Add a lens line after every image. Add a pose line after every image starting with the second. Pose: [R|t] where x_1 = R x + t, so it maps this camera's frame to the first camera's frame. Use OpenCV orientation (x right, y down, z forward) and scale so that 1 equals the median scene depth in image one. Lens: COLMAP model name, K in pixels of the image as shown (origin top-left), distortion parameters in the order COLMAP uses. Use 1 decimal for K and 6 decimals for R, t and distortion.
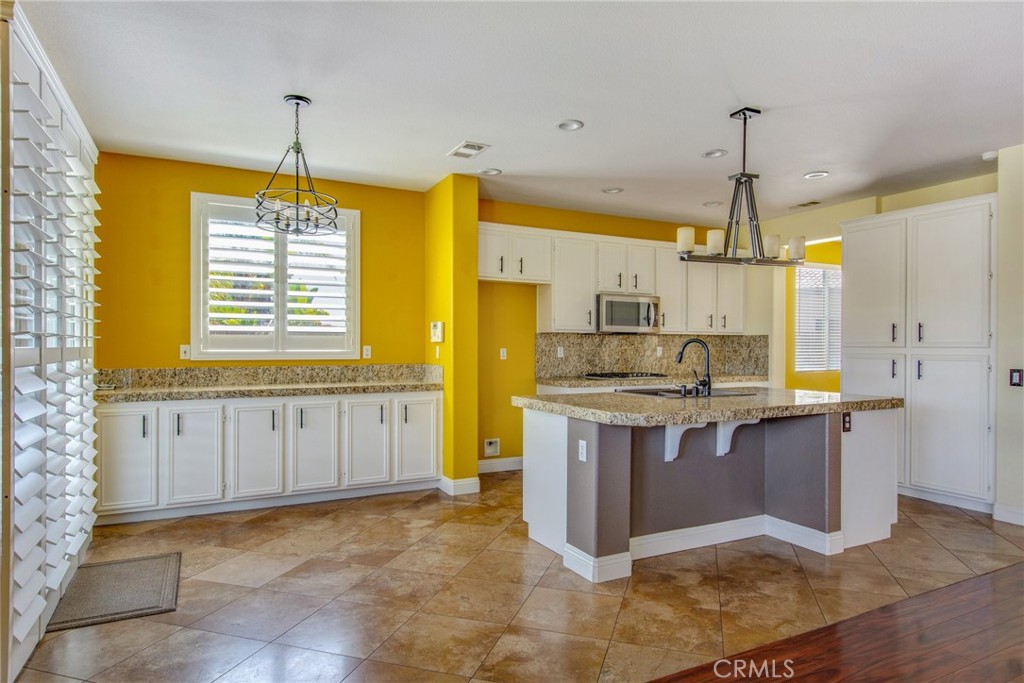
lens RADIAL K [[602.2, 0, 512.6], [0, 602.2, 339.2], [0, 0, 1]] dist [0.019179, -0.008356]
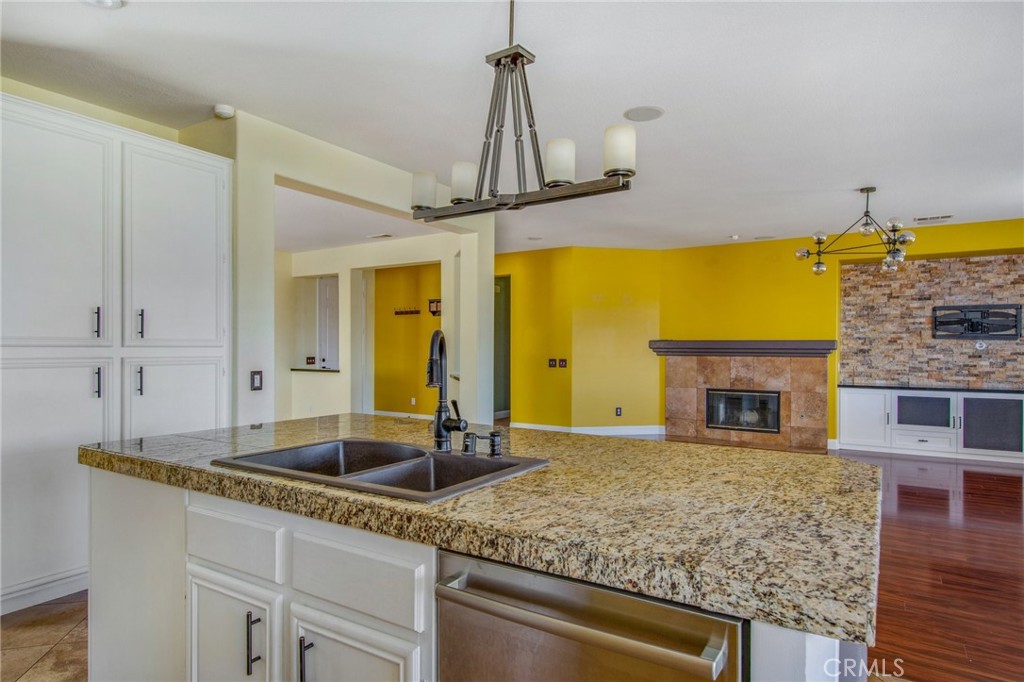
lens RADIAL K [[596.3, 0, 509.1], [0, 596.3, 349.6], [0, 0, 1]] dist [0.021815, -0.015115]
pose [[-0.497712, -0.009305, 0.867292, -0.099258], [-0.012807, 0.999912, 0.003379, 0.009963], [-0.867248, -0.009426, -0.497787, 1.020861]]
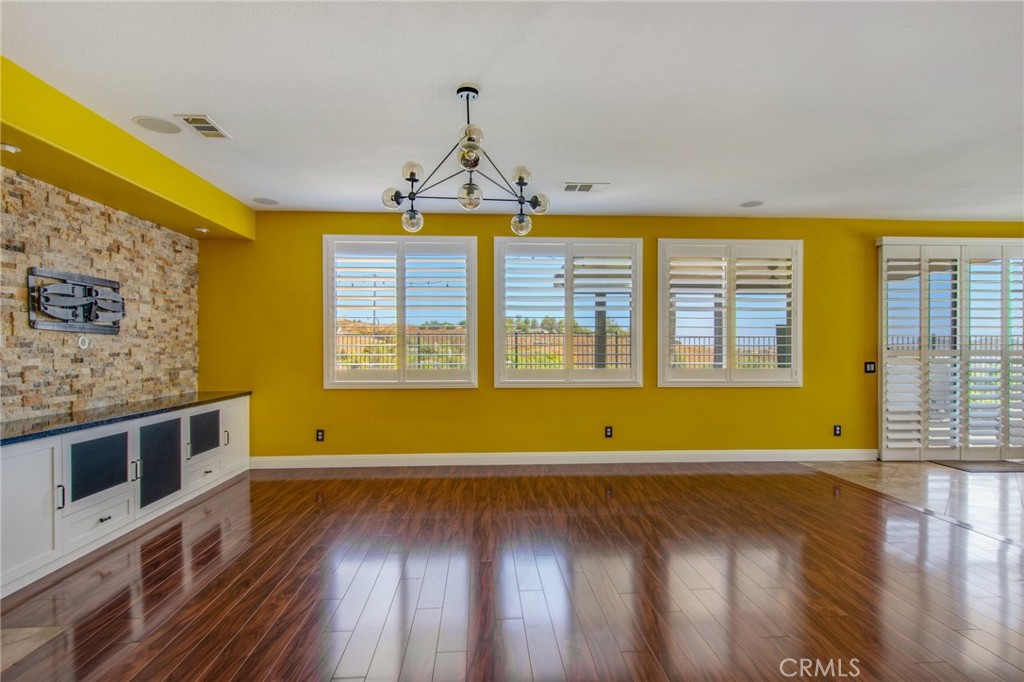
lens RADIAL K [[533.1, 0, 513.9], [0, 533.1, 354.4], [0, 0, 1]] dist [0.005218, -0.005705]
pose [[-0.405782, 0.006940, -0.913944, 1.100118], [0.007649, 0.999962, 0.004198, 0.009862], [0.913938, -0.005287, -0.405819, 0.179300]]
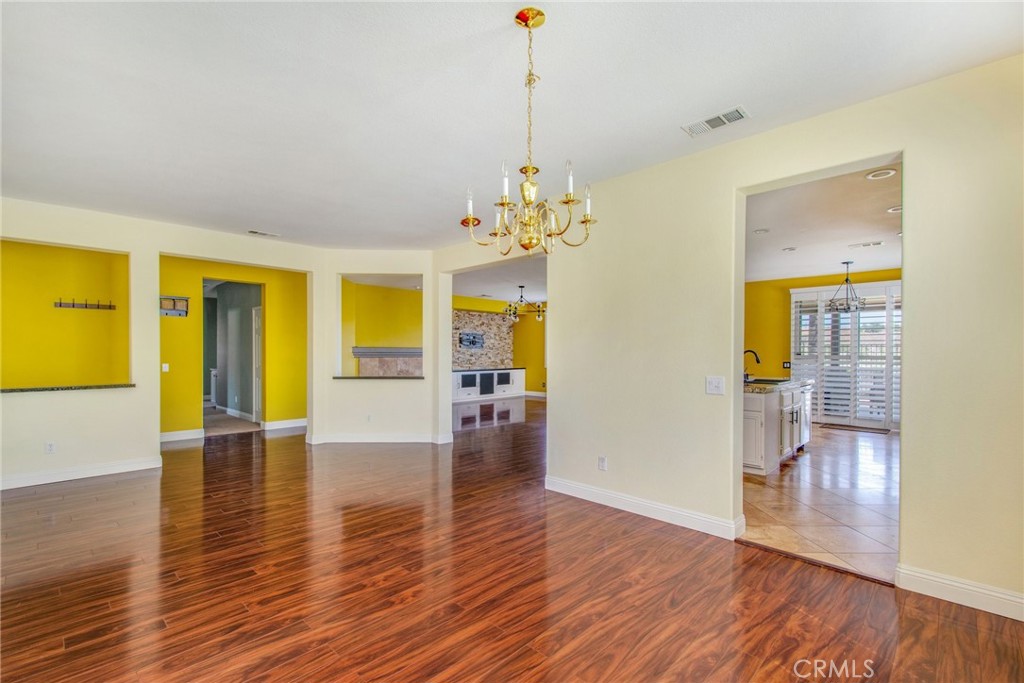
lens RADIAL K [[457.4, 0, 513.3], [0, 457.4, 352.2], [0, 0, 1]] dist [0.017662, -0.003835]
pose [[-0.947472, -0.005779, -0.319788, 1.244599], [-0.003266, 0.999959, -0.008394, 0.018999], [0.319823, -0.006908, -0.947452, 1.827586]]
